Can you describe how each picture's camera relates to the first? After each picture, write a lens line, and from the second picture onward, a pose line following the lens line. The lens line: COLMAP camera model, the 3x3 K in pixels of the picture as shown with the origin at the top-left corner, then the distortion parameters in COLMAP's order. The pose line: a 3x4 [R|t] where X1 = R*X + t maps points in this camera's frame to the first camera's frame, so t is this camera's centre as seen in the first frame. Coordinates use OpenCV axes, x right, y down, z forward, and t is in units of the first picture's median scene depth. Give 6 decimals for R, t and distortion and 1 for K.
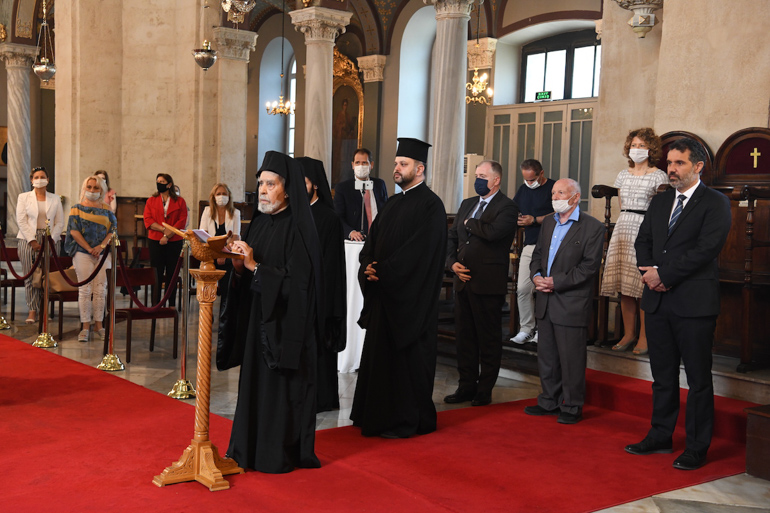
lens RADIAL K [[952.4, 0, 385.7], [0, 952.4, 252.8], [0, 0, 1]] dist [0.122551, 0.000000]
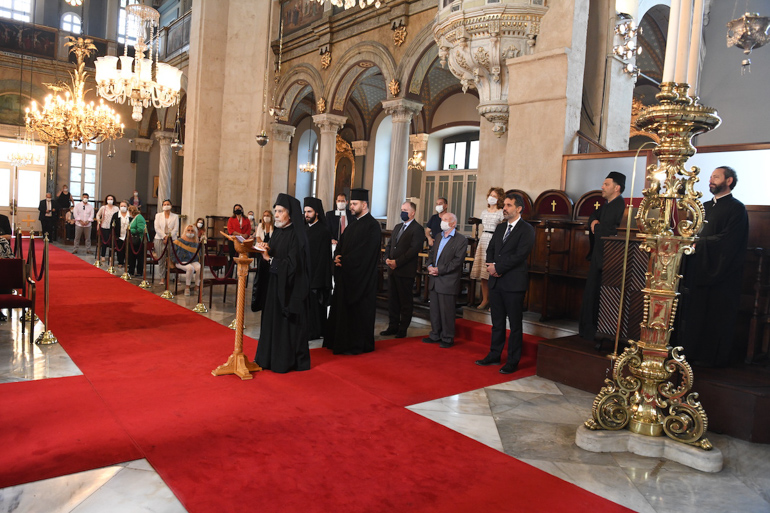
lens RADIAL K [[539.3, 0, 382.6], [0, 539.3, 251.9], [0, 0, 1]] dist [-0.064193, 0.008094]
pose [[0.999410, 0.027576, 0.020483, 0.033581], [-0.027585, 0.999619, 0.000197, -0.000963], [-0.020470, -0.000762, 0.999790, -0.010399]]
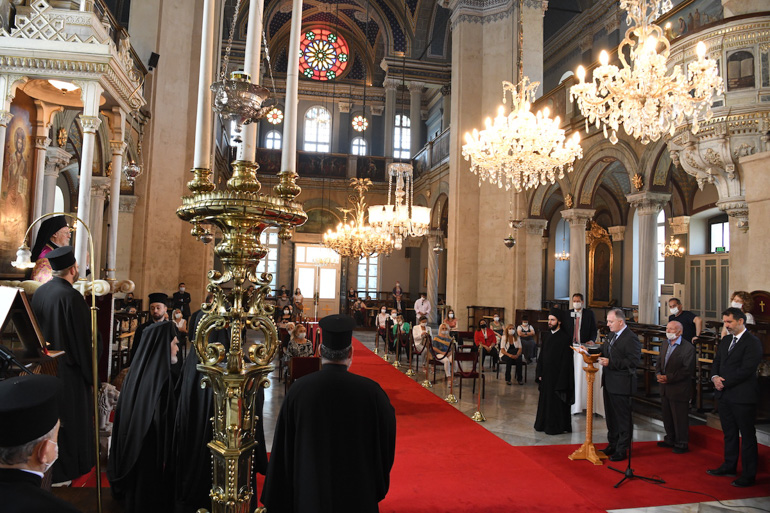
lens RADIAL K [[539.3, 0, 377.3], [0, 539.3, 255.6], [0, 0, 1]] dist [-0.064193, 0.008094]
pose [[0.885357, -0.026439, -0.464160, 0.126597], [-0.033784, 0.992083, -0.120951, -0.049758], [0.463683, 0.122765, 0.877455, -0.143684]]
